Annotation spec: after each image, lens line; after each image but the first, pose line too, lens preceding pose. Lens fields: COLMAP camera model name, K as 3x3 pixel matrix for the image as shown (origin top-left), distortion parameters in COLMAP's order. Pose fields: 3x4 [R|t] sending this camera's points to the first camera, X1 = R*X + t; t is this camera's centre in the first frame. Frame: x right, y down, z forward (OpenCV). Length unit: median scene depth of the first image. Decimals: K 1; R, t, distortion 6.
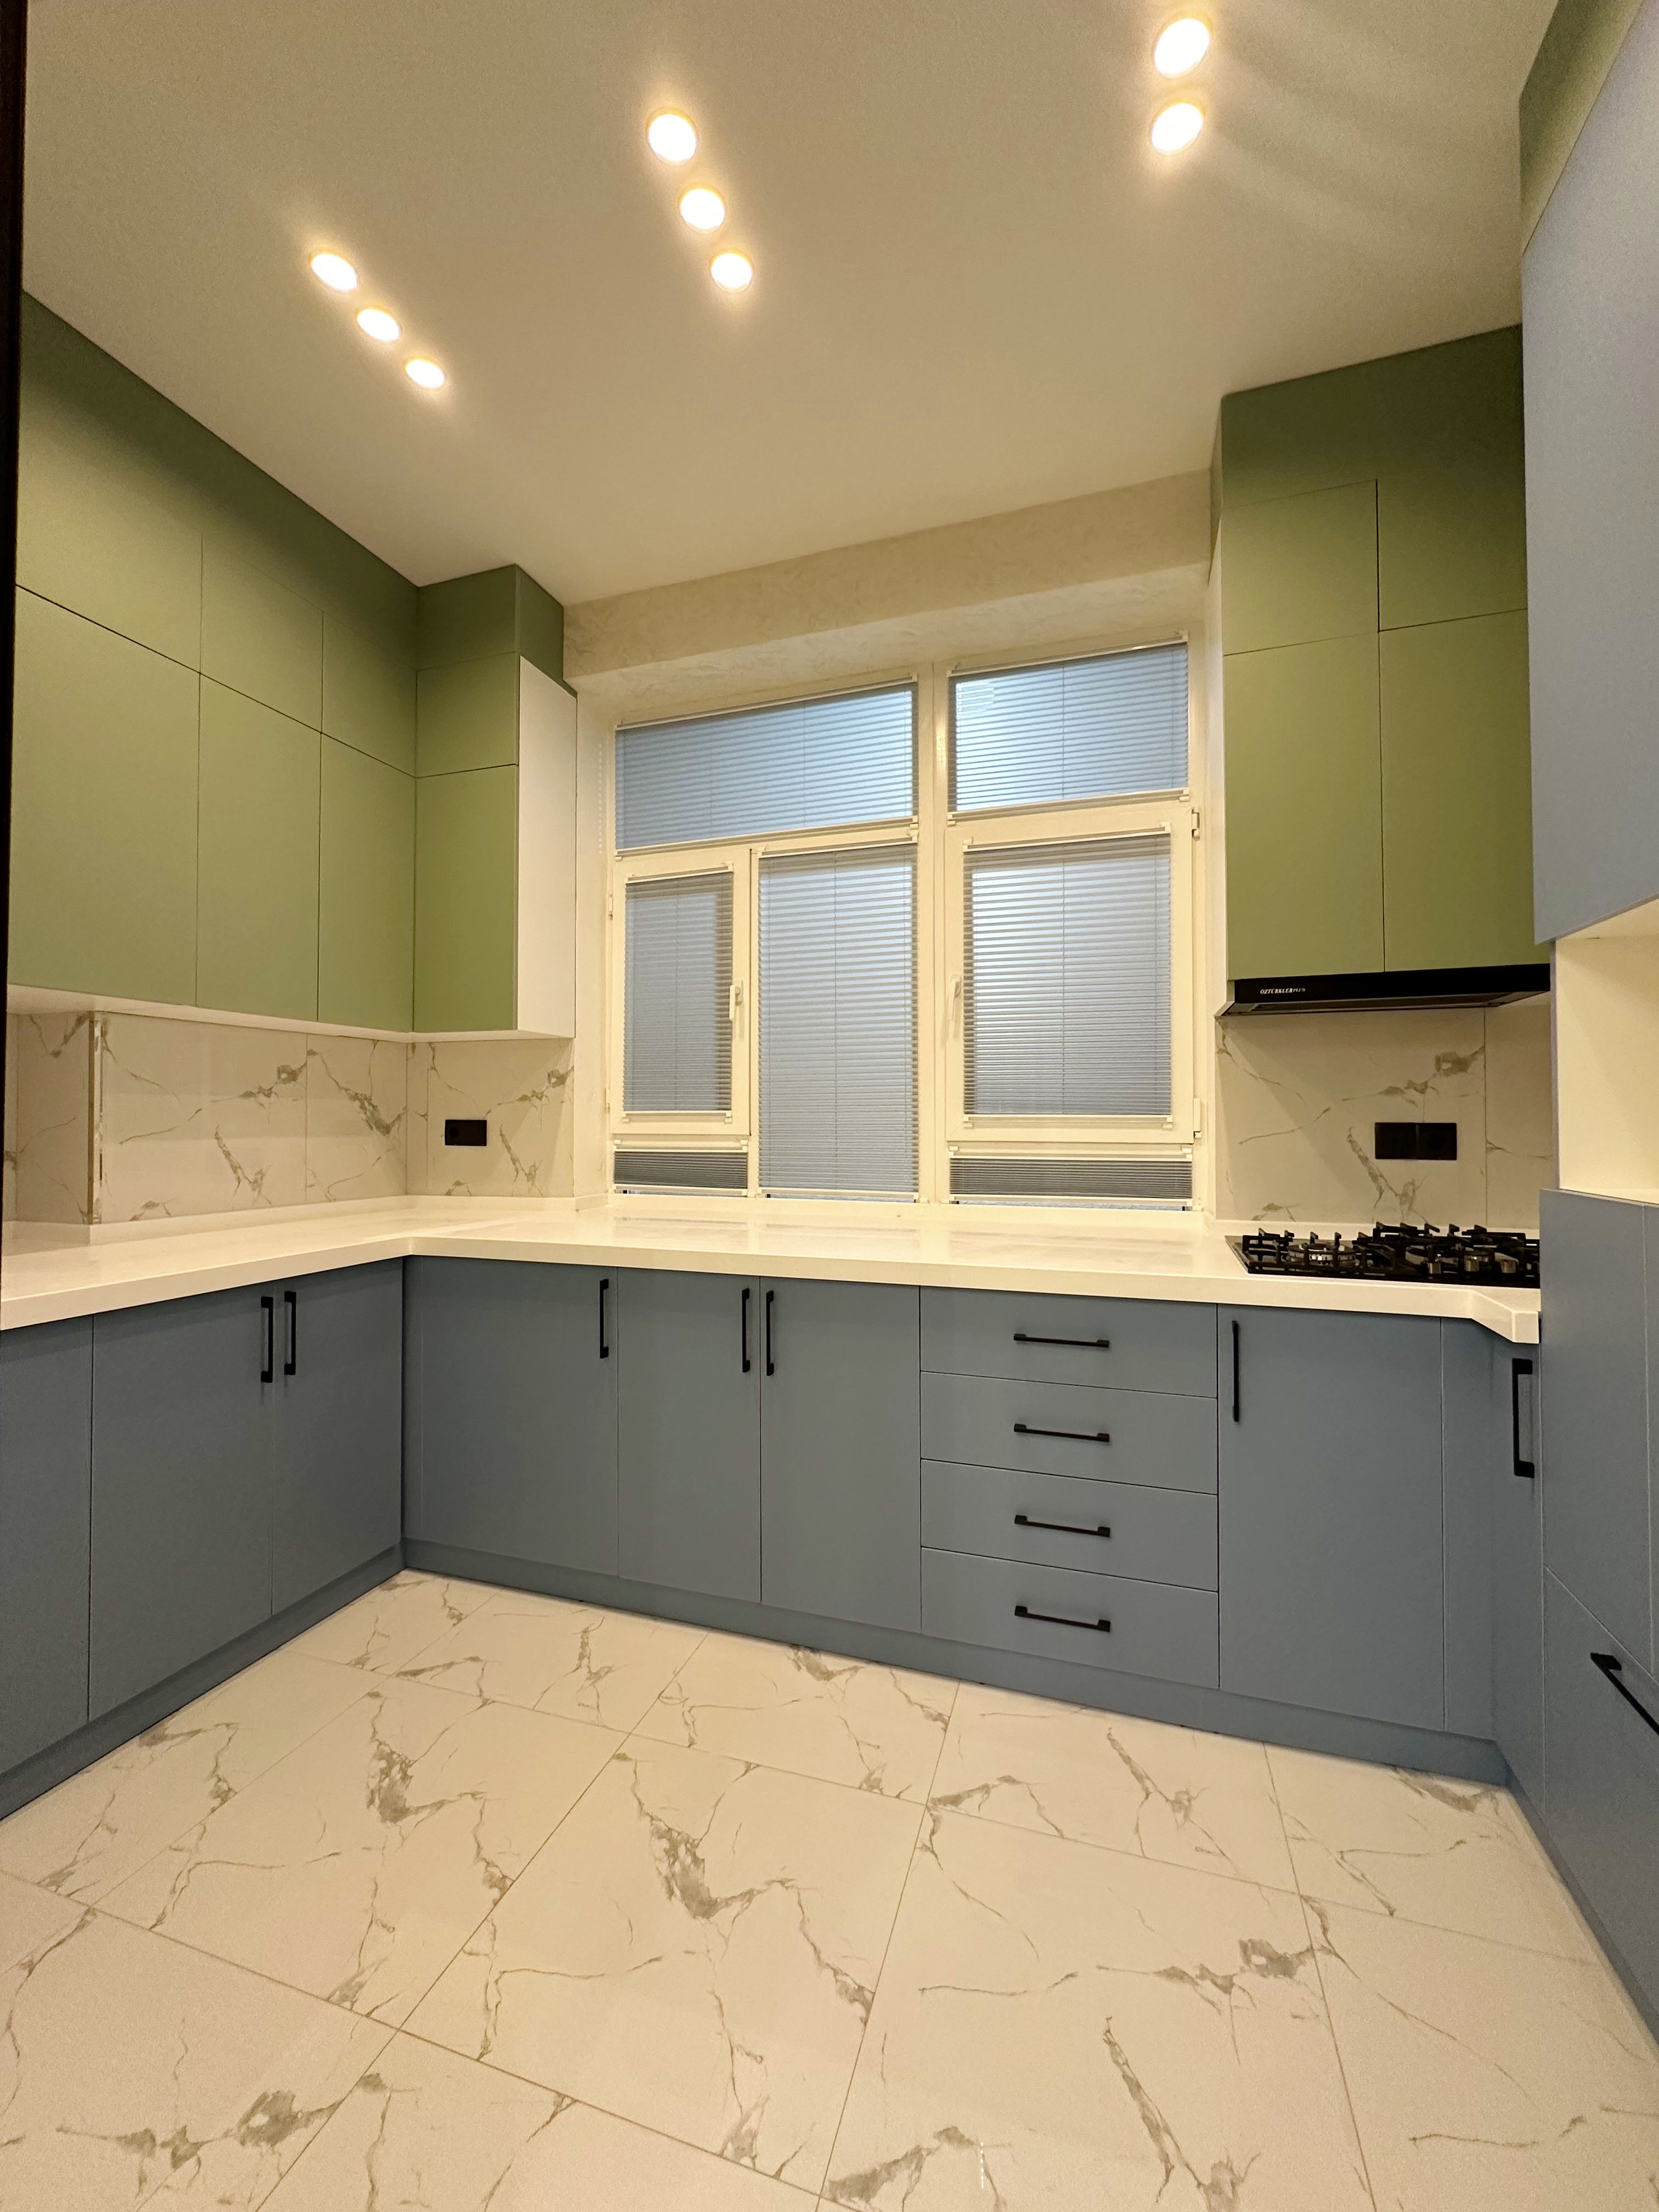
lens RADIAL K [[882.9, 0, 829.5], [0, 882.9, 1106.0], [0, 0, 1]] dist [-0.005421, 0.001857]
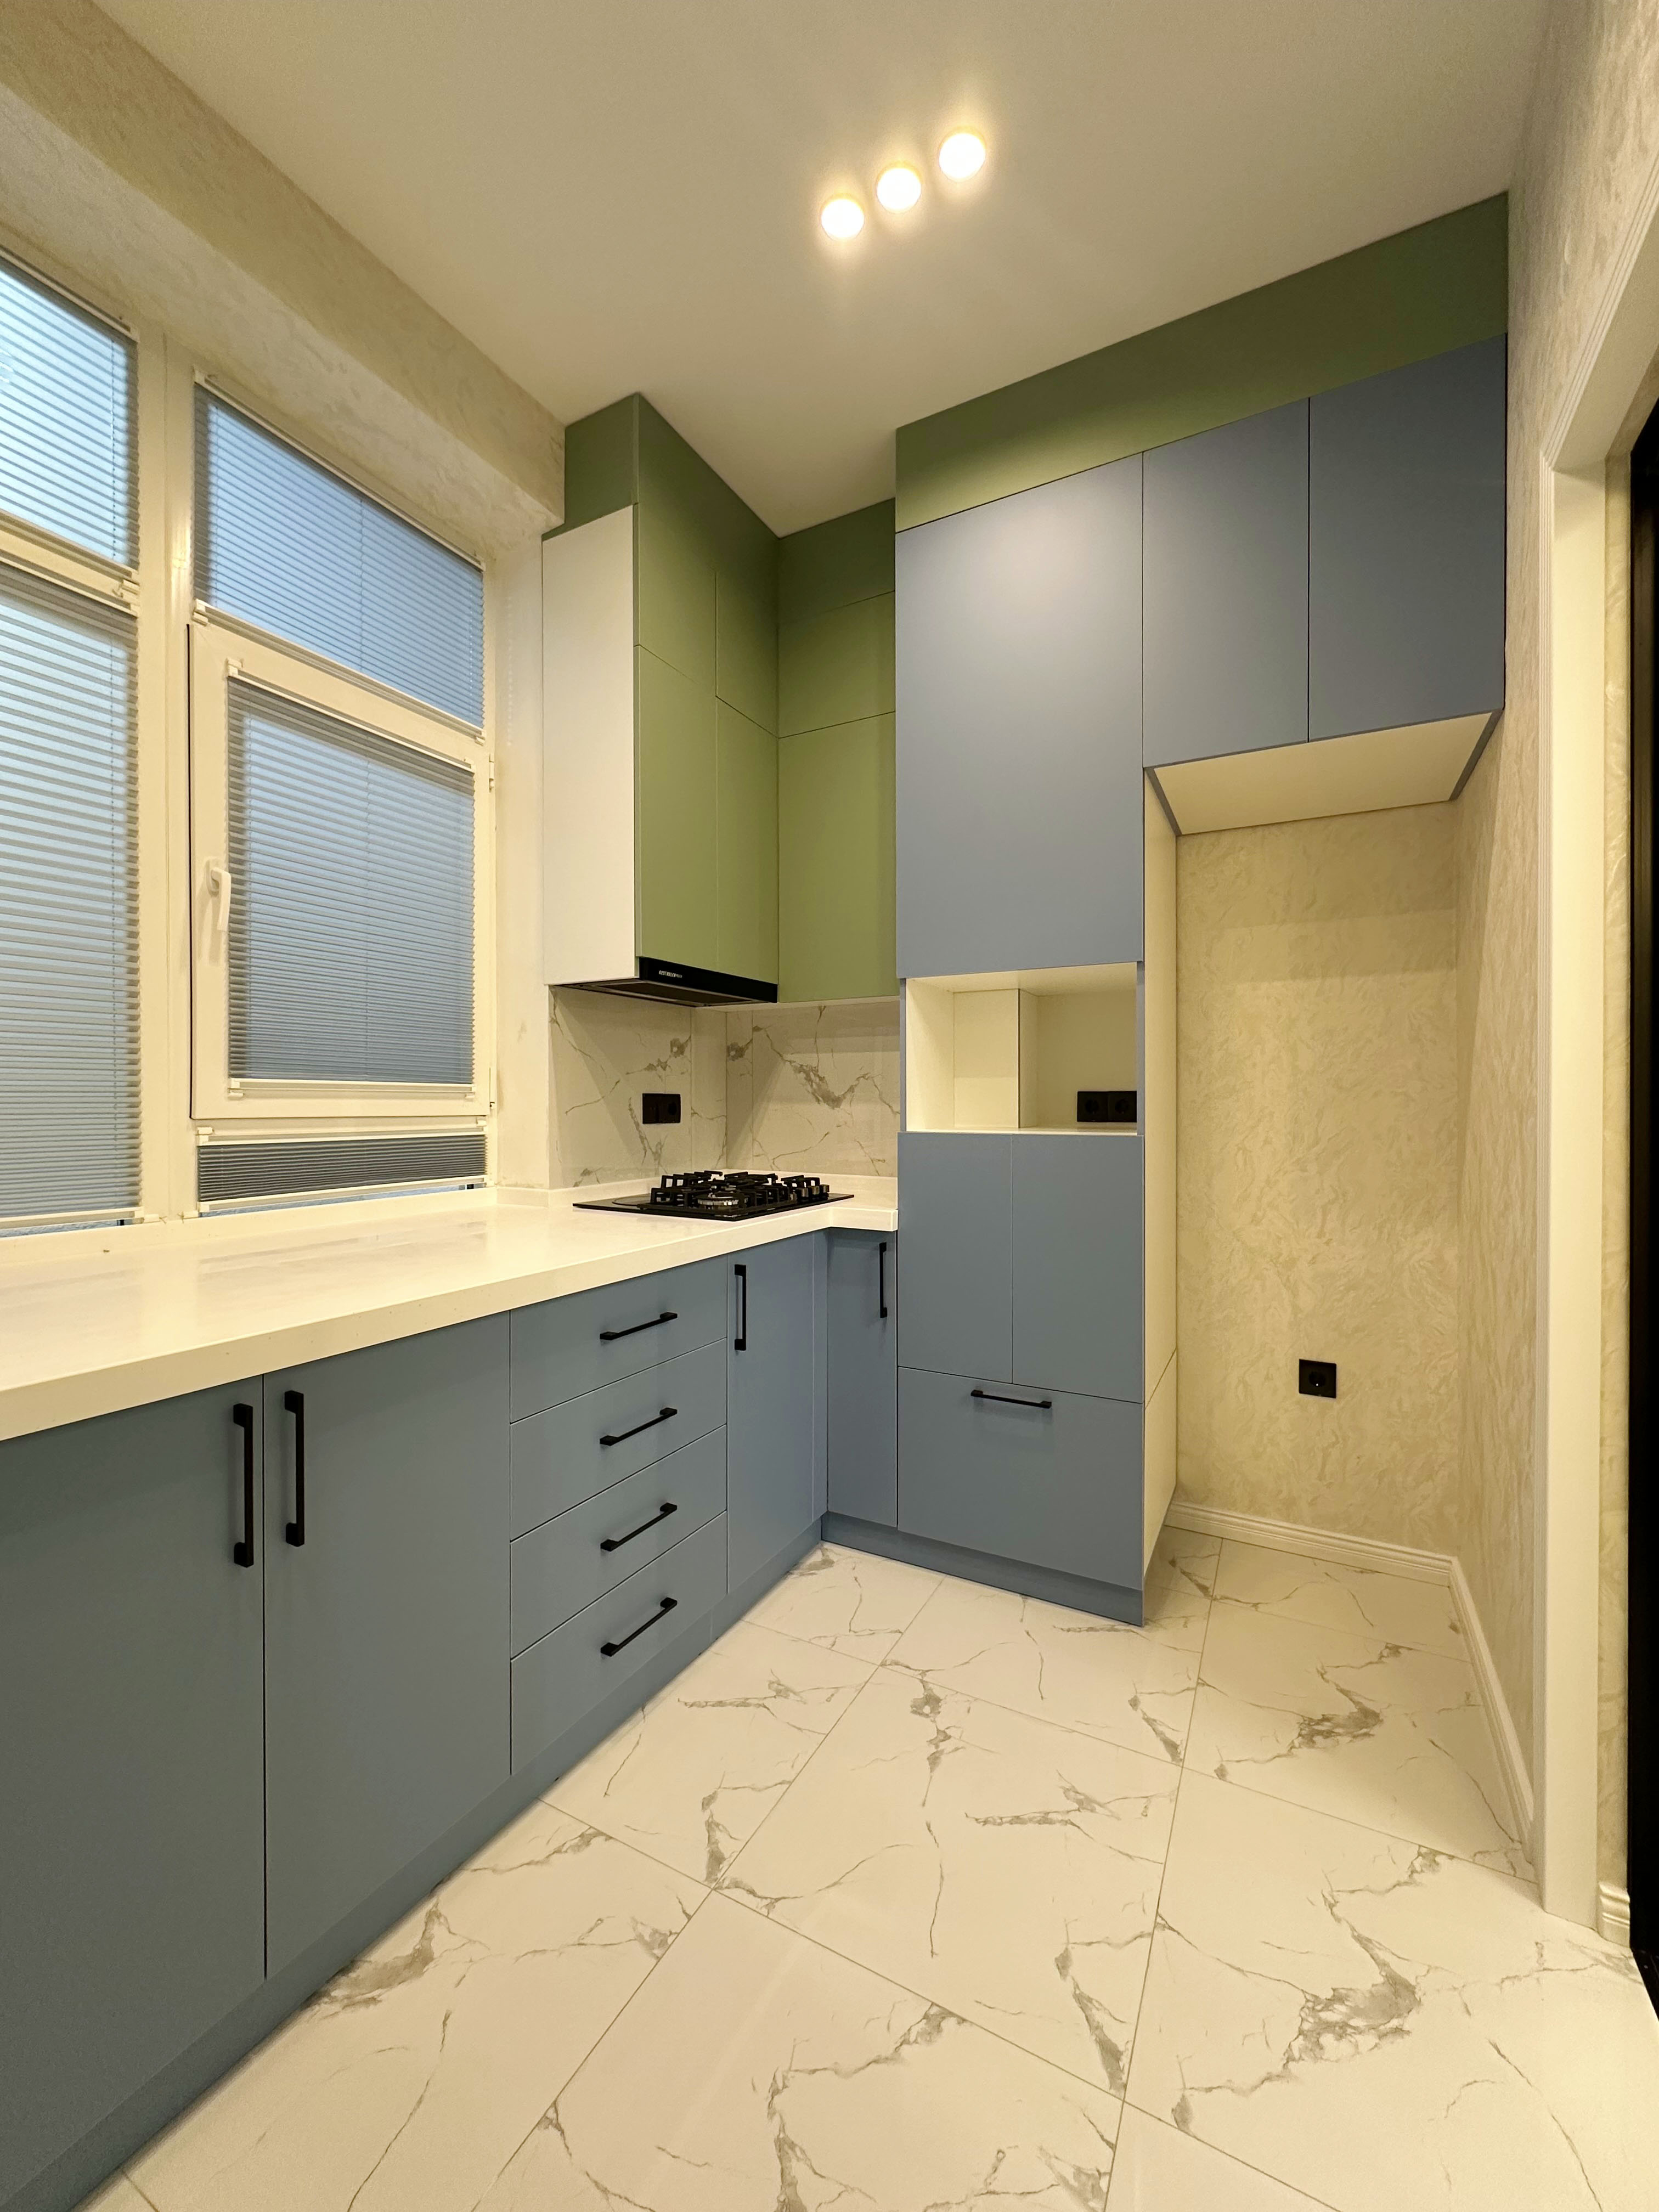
lens RADIAL K [[883.1, 0, 829.5], [0, 883.1, 1106.0], [0, 0, 1]] dist [-0.001859, 0.000930]
pose [[0.176985, -0.005345, 0.984199, -0.425557], [-0.015763, 0.999842, 0.008265, 0.018495], [-0.984087, -0.016977, 0.176872, 0.454940]]
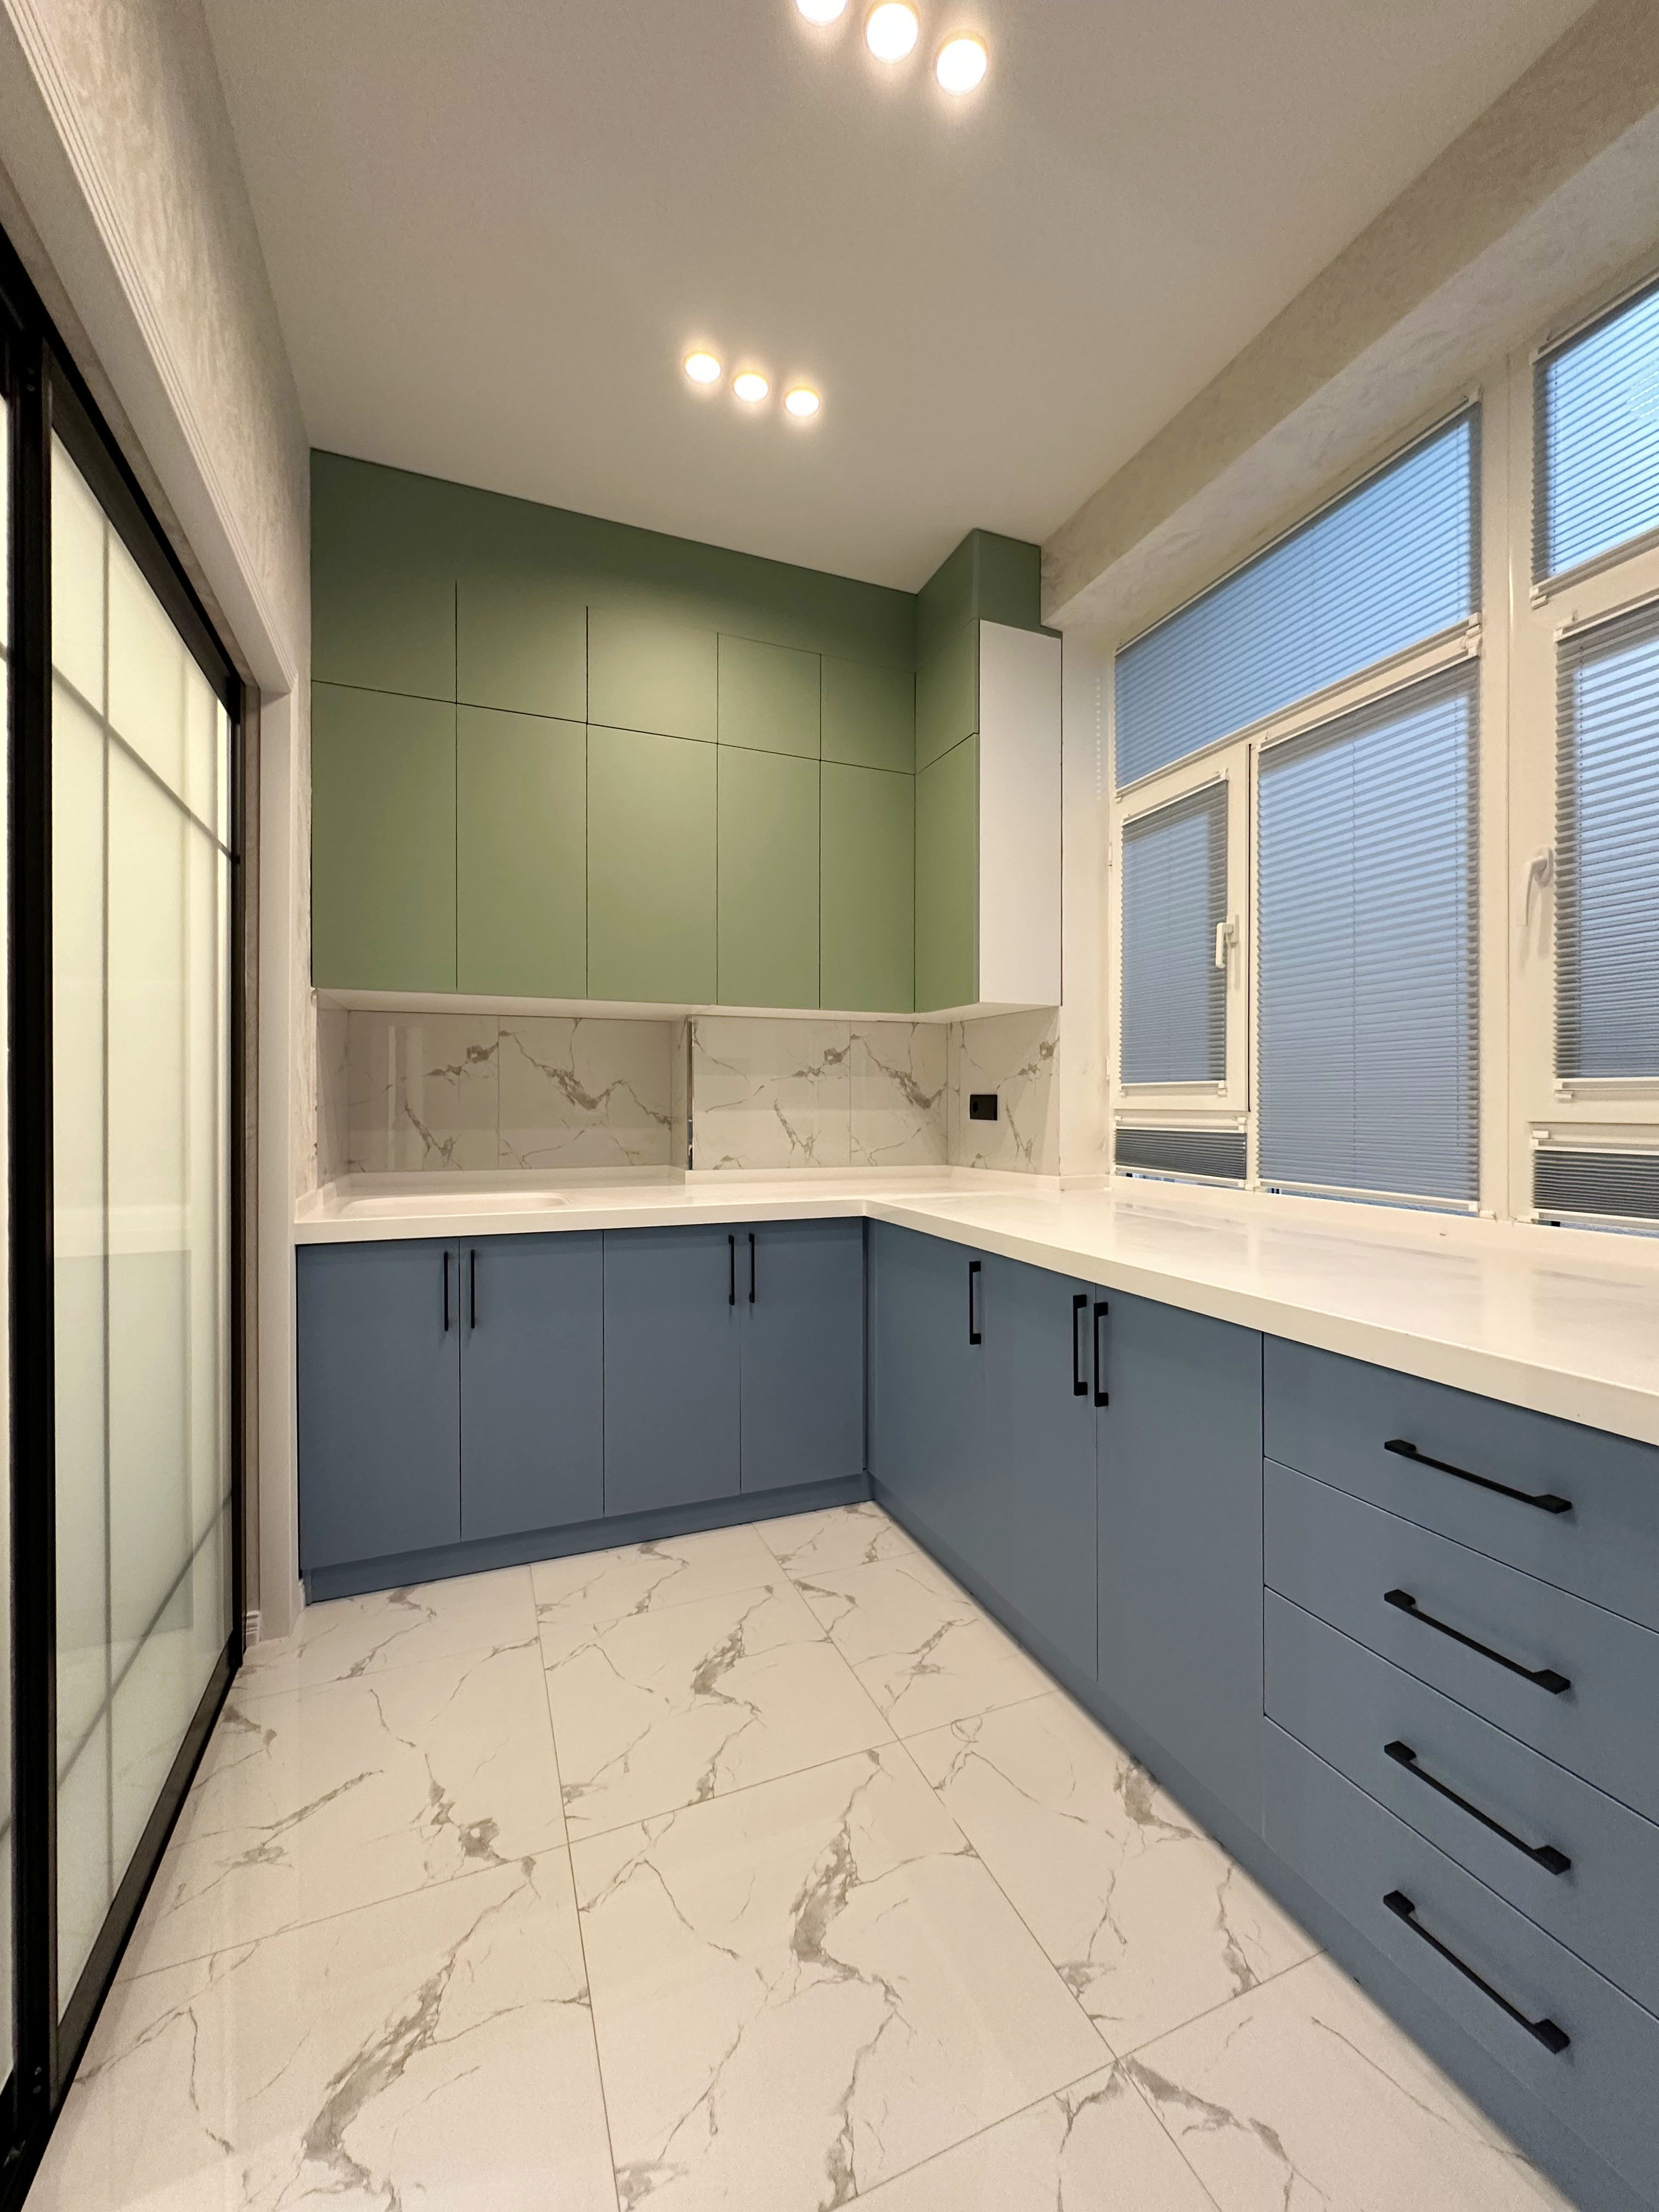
lens RADIAL K [[883.1, 0, 829.5], [0, 883.1, 1106.0], [0, 0, 1]] dist [-0.001859, 0.000930]
pose [[0.647113, 0.003145, -0.762388, 0.298864], [0.011539, 0.999837, 0.013919, 0.014717], [0.762307, -0.017804, 0.646971, 0.233396]]
